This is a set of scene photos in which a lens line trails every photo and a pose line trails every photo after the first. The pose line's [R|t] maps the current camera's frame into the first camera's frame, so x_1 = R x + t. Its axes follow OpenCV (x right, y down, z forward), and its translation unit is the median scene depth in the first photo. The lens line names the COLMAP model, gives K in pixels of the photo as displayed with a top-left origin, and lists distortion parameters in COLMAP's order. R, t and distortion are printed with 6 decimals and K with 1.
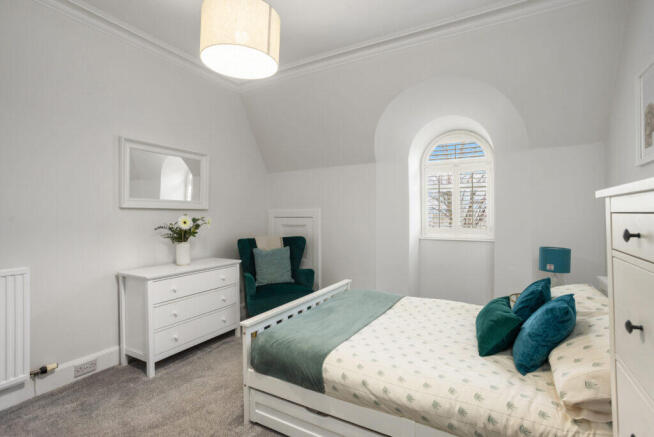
lens RADIAL K [[314.8, 0, 327.0], [0, 314.8, 218.5], [0, 0, 1]] dist [-0.047978, 0.030746]
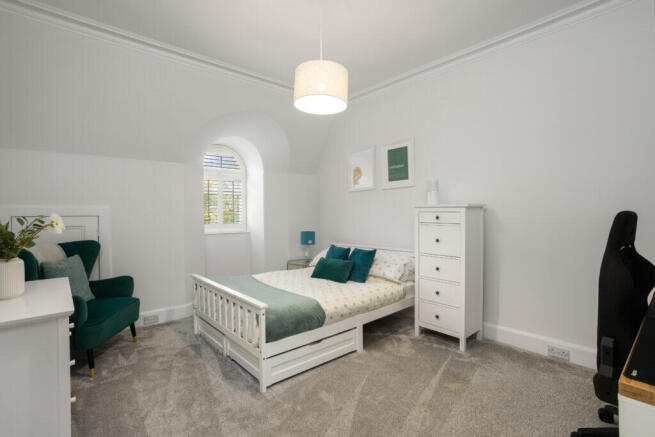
lens RADIAL K [[315.3, 0, 327.5], [0, 315.3, 218.5], [0, 0, 1]] dist [-0.047978, 0.030746]
pose [[0.334774, -0.014117, 0.942193, -1.293351], [0.013854, 0.999853, 0.010059, 0.005651], [-0.942197, 0.009686, 0.334921, 0.388916]]
